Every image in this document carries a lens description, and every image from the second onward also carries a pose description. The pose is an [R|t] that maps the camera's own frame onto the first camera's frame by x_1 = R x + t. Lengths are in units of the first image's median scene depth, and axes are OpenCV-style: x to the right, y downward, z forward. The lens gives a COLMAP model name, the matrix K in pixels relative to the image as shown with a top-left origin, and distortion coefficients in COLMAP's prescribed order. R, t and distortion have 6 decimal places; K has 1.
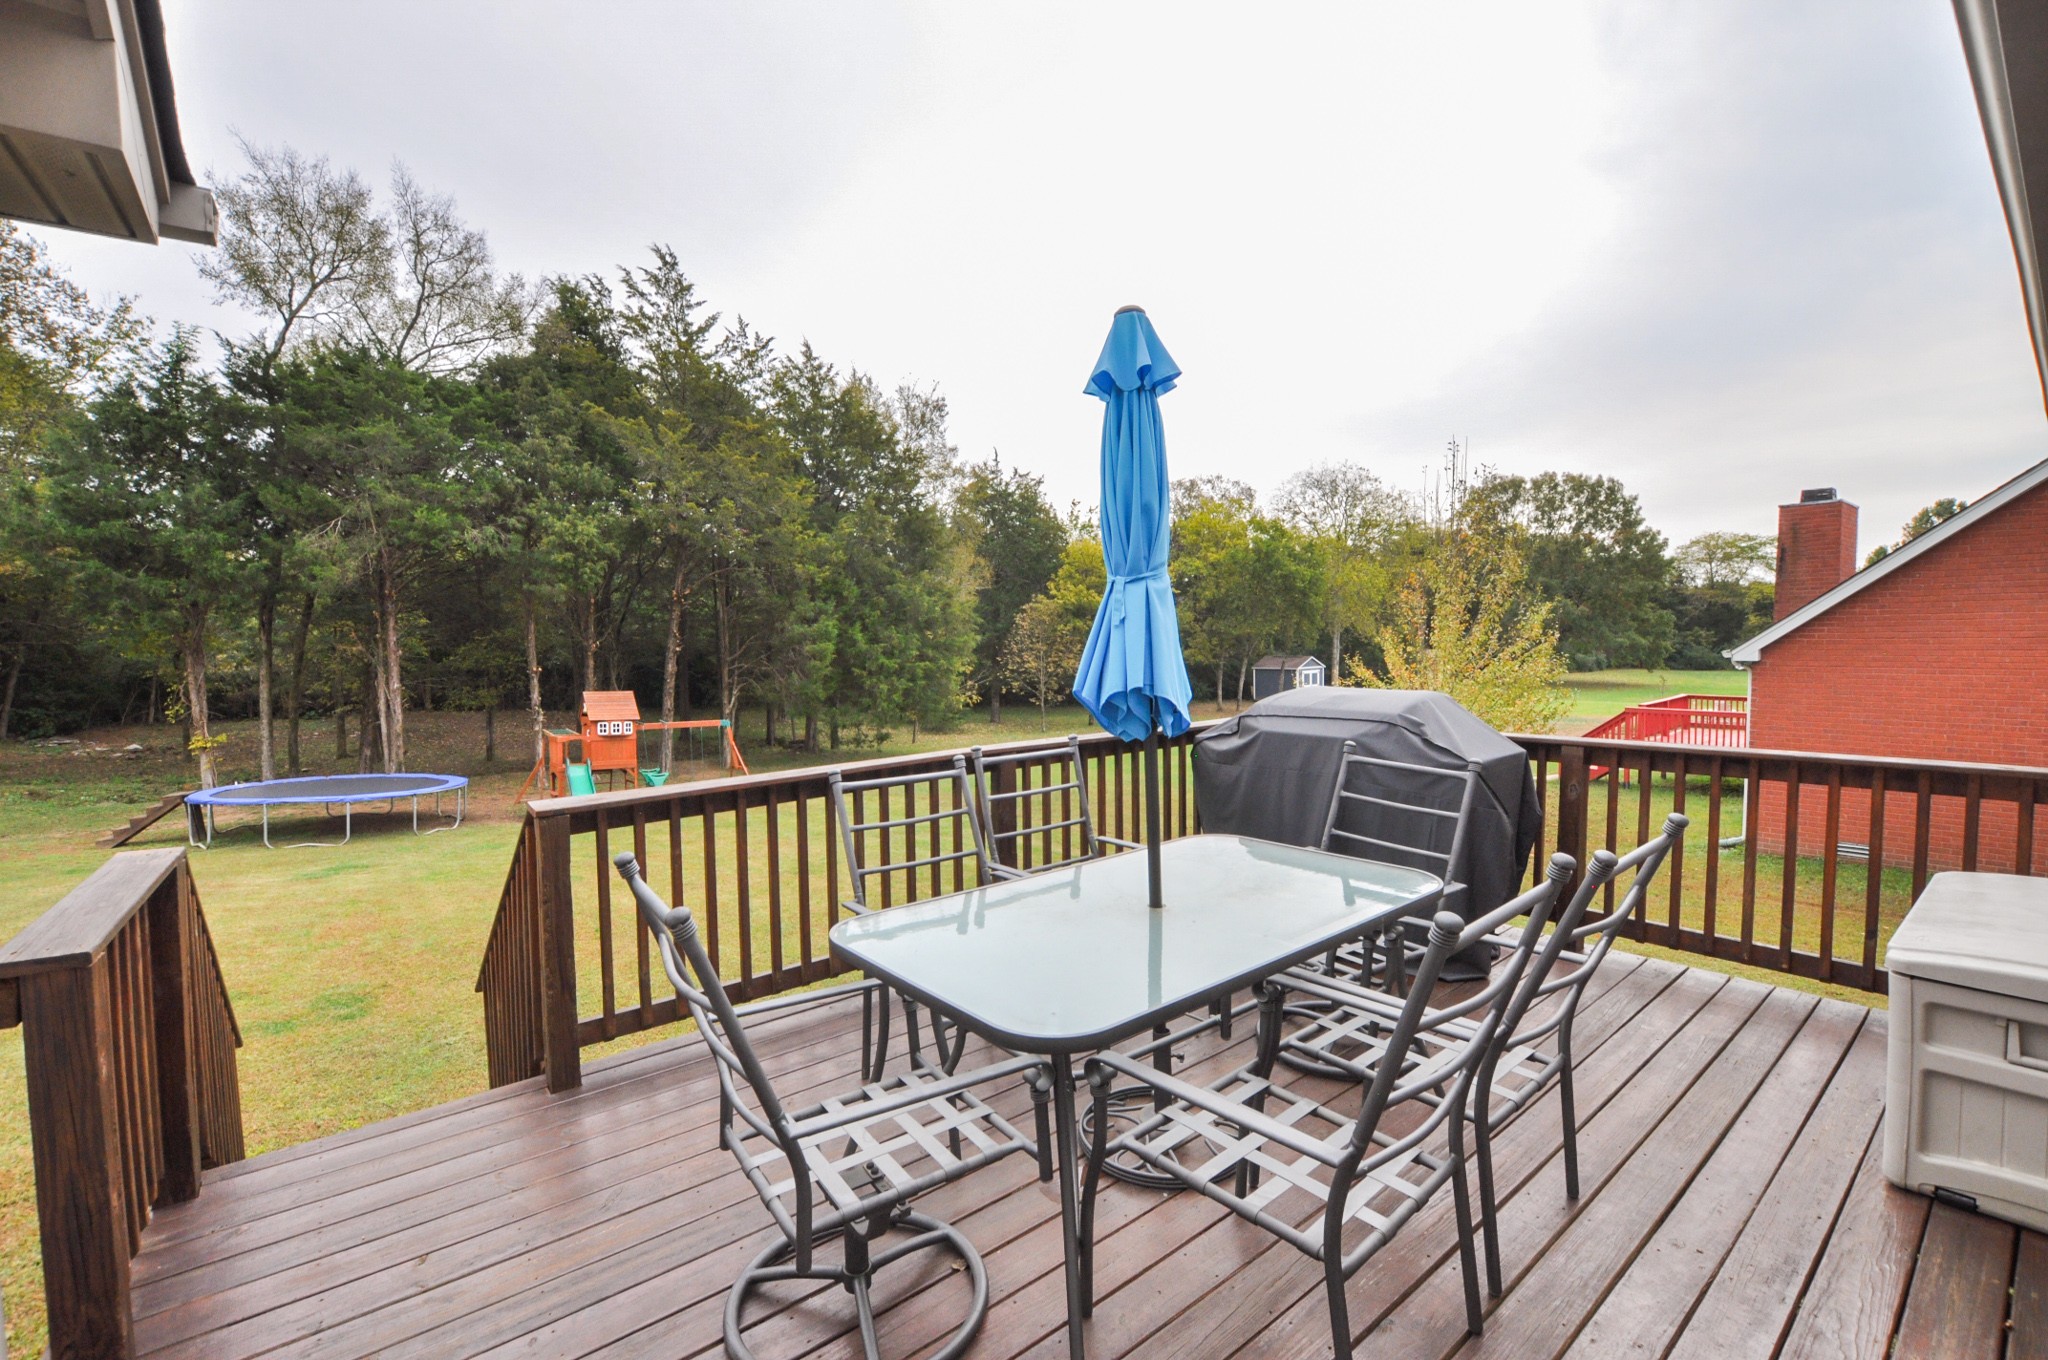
lens RADIAL K [[897.2, 0, 1023.5], [0, 897.2, 686.5], [0, 0, 1]] dist [-0.030563, 0.002228]
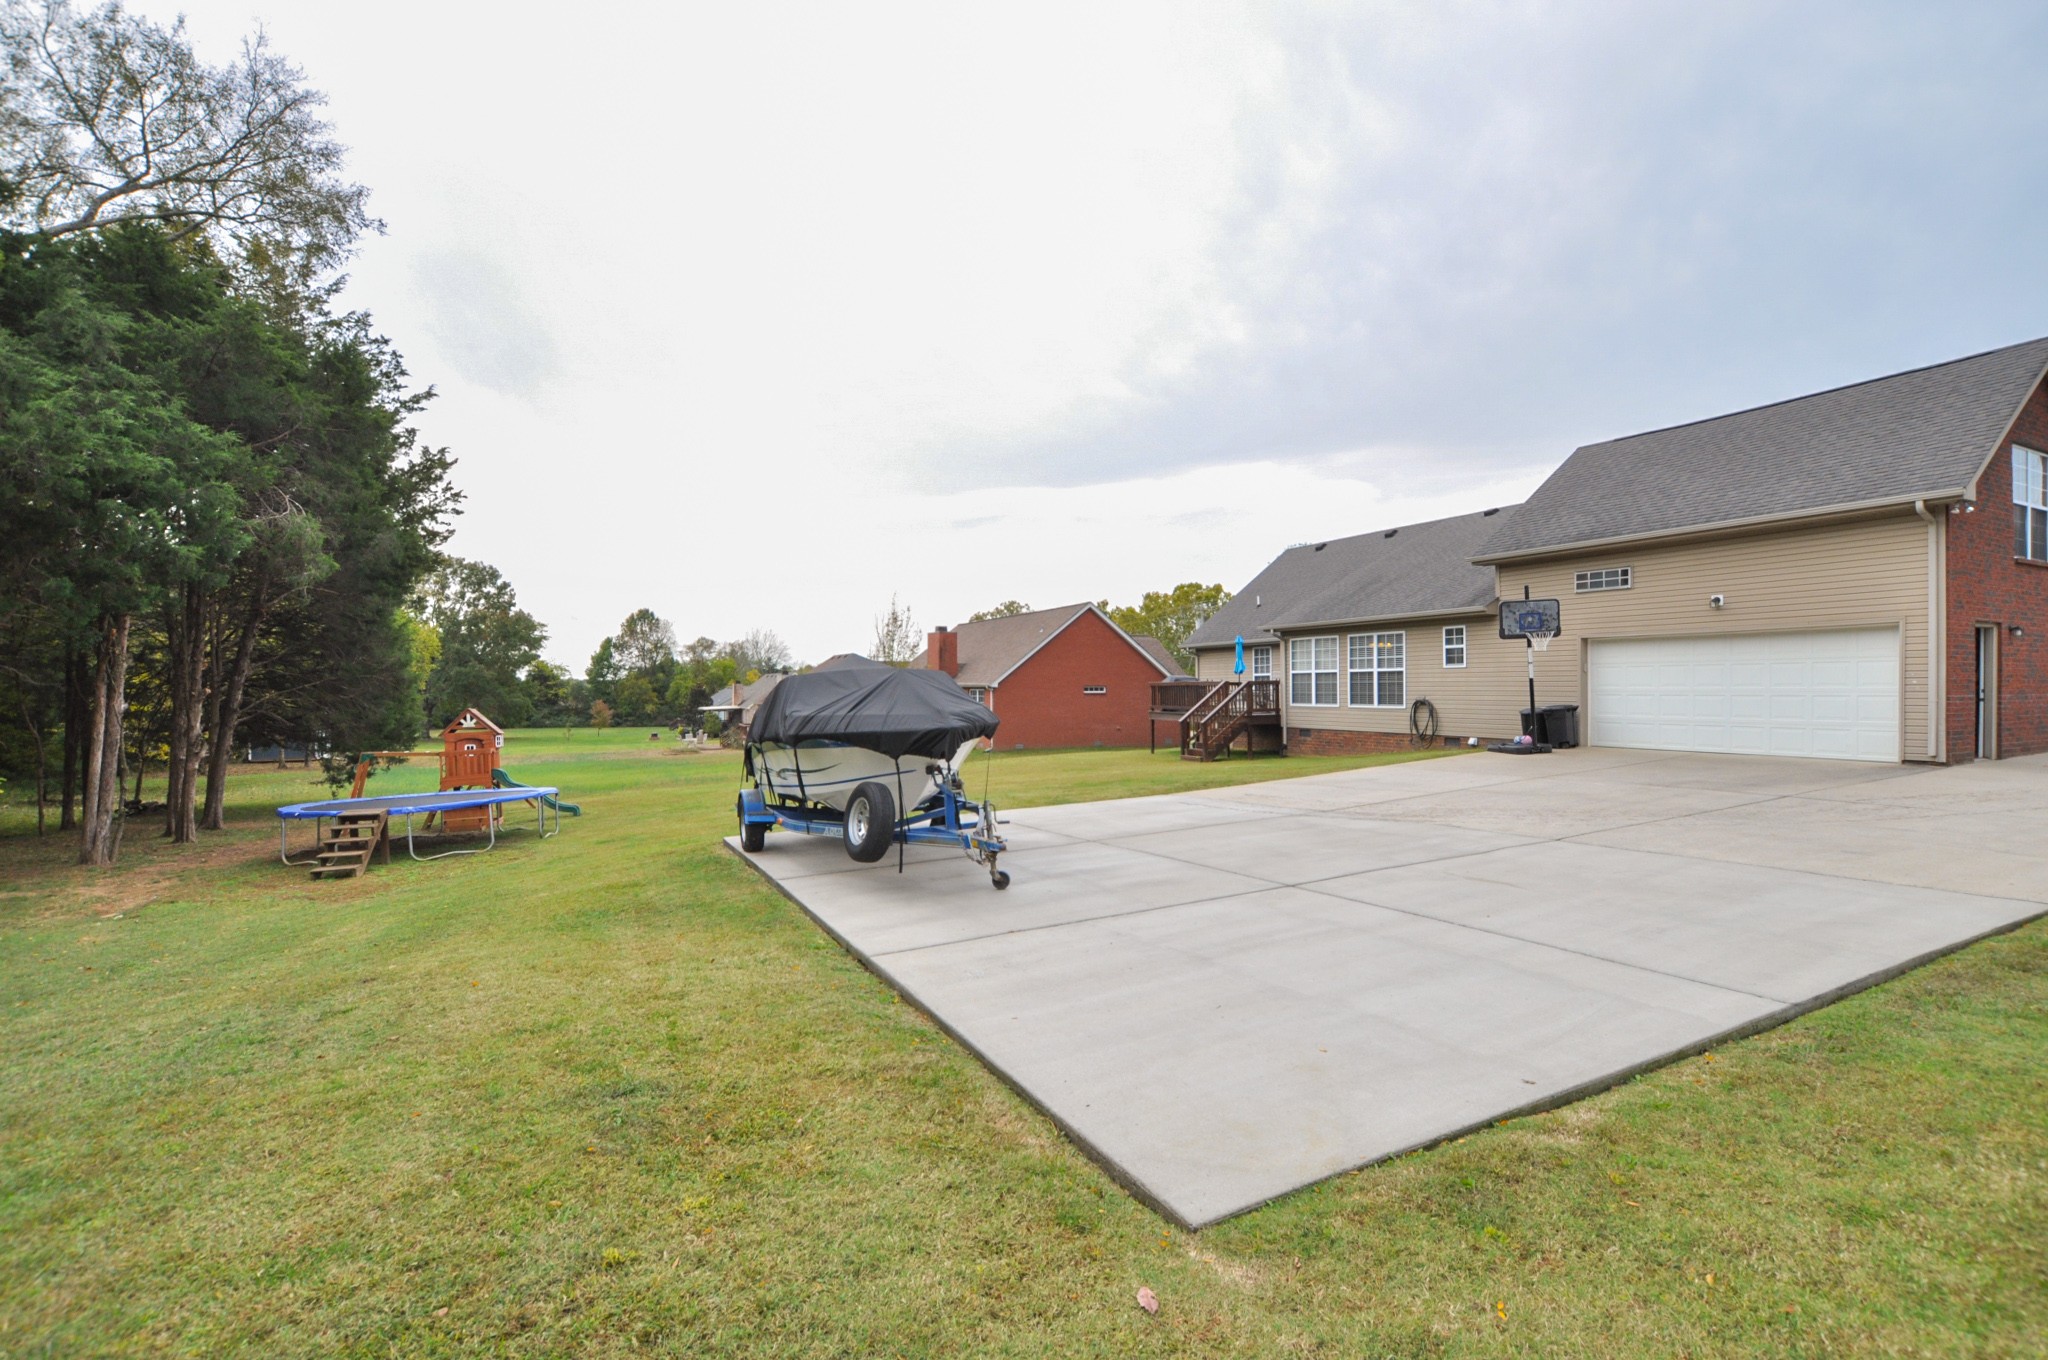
lens RADIAL K [[897.2, 0, 1023.5], [0, 897.2, 686.5], [0, 0, 1]] dist [-0.030563, 0.002228]
pose [[0.230227, 0.026318, 0.972781, -1.131926], [0.052694, 0.997831, -0.039466, 0.046535], [-0.971709, 0.060346, 0.228341, 0.114843]]
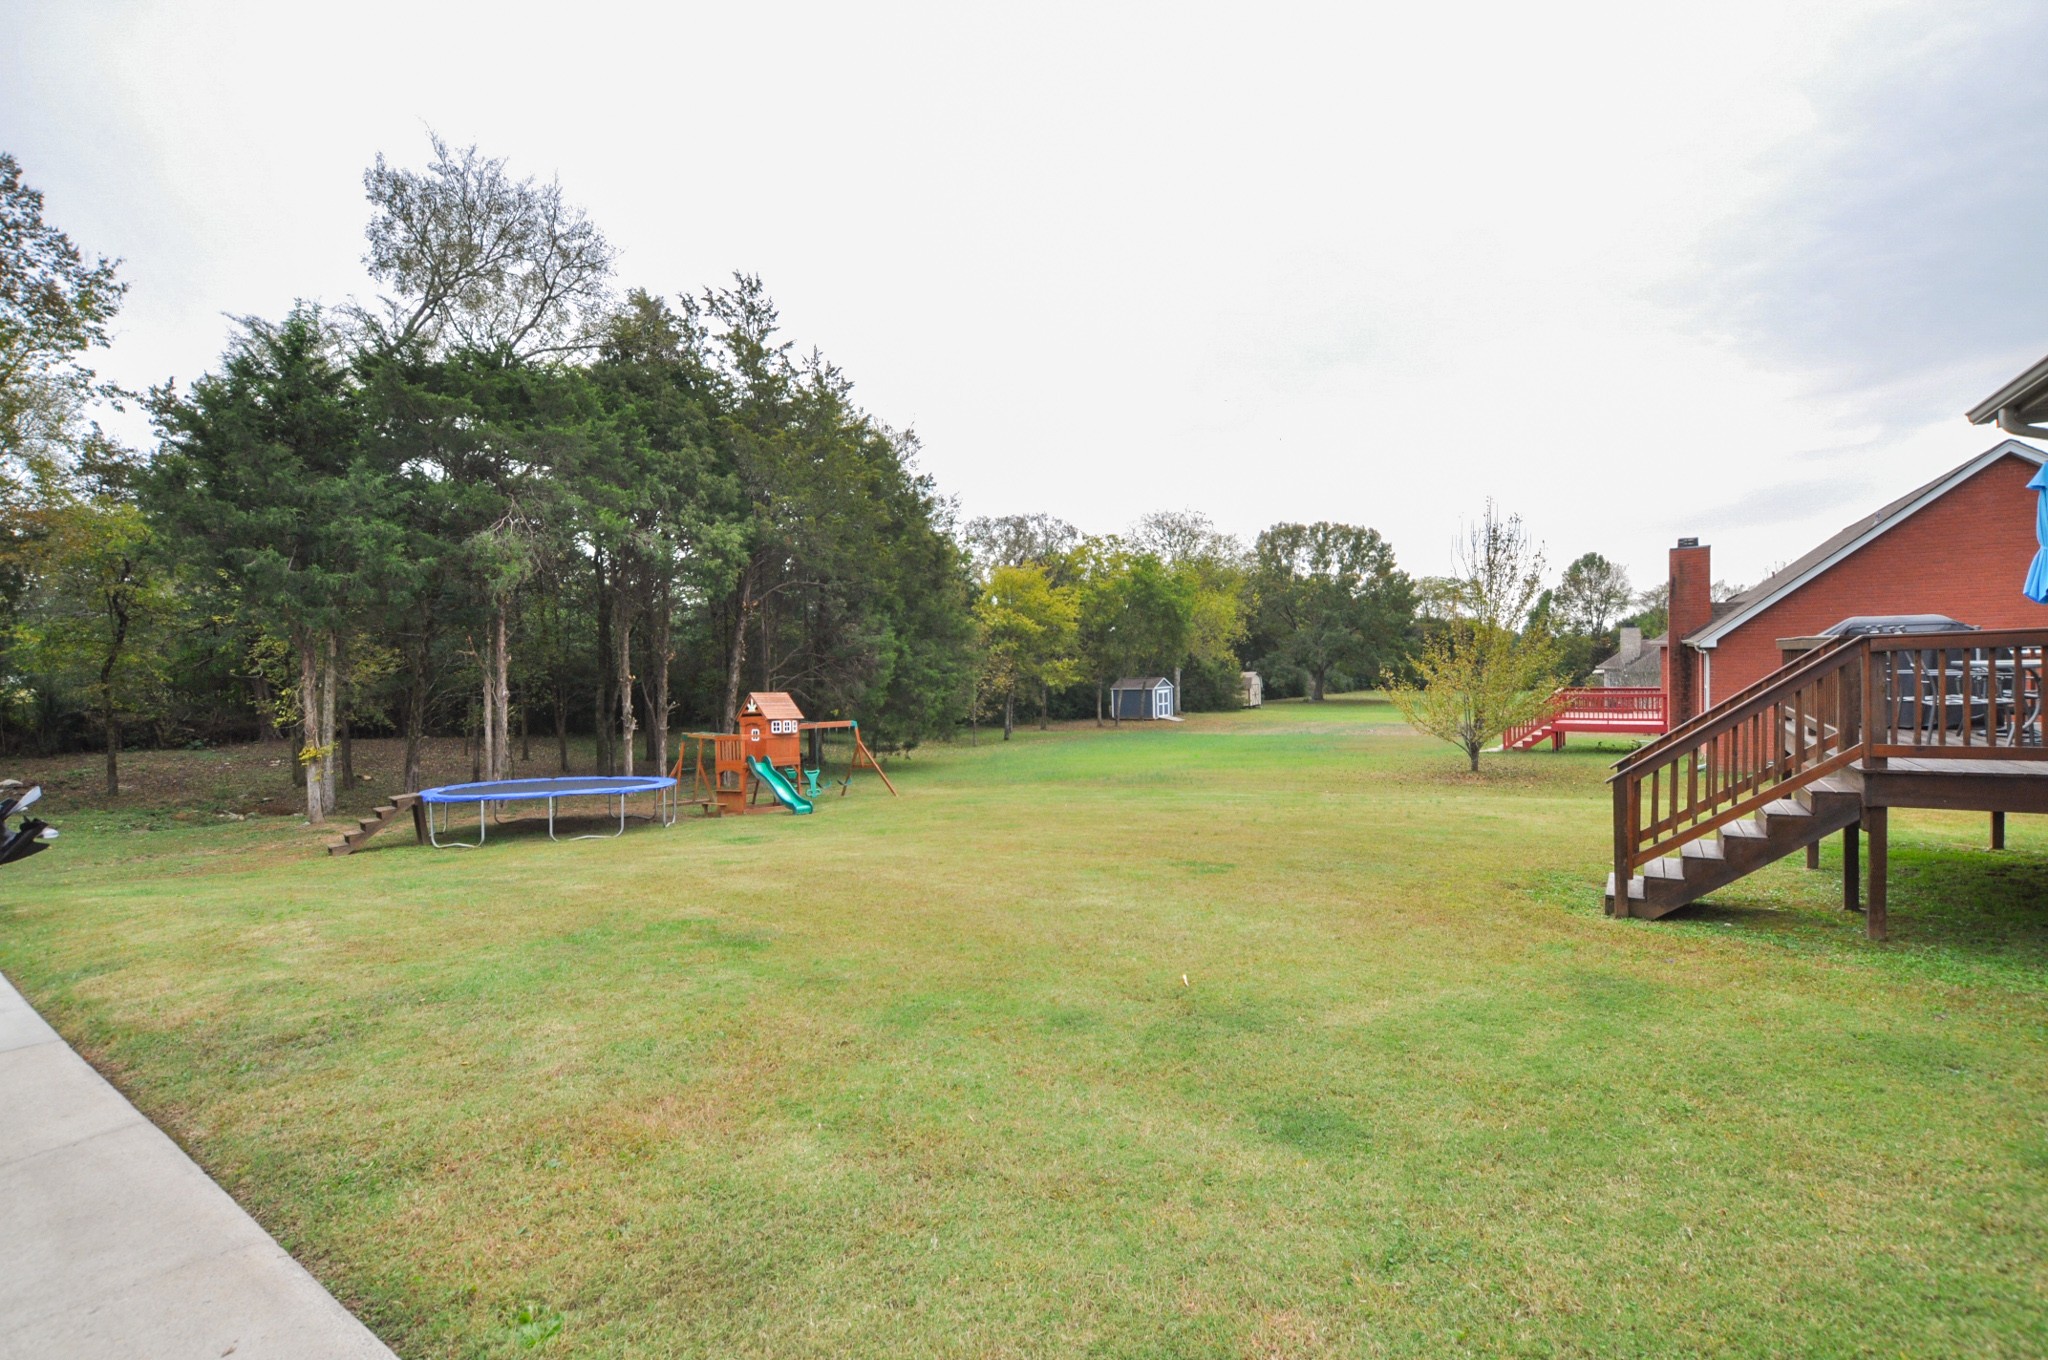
lens RADIAL K [[897.2, 0, 1023.5], [0, 897.2, 686.5], [0, 0, 1]] dist [-0.030563, 0.002228]
pose [[0.962487, -0.010996, 0.271105, -0.390059], [0.021442, 0.999136, -0.035597, 0.035666], [-0.270479, 0.040074, 0.961891, -0.075846]]
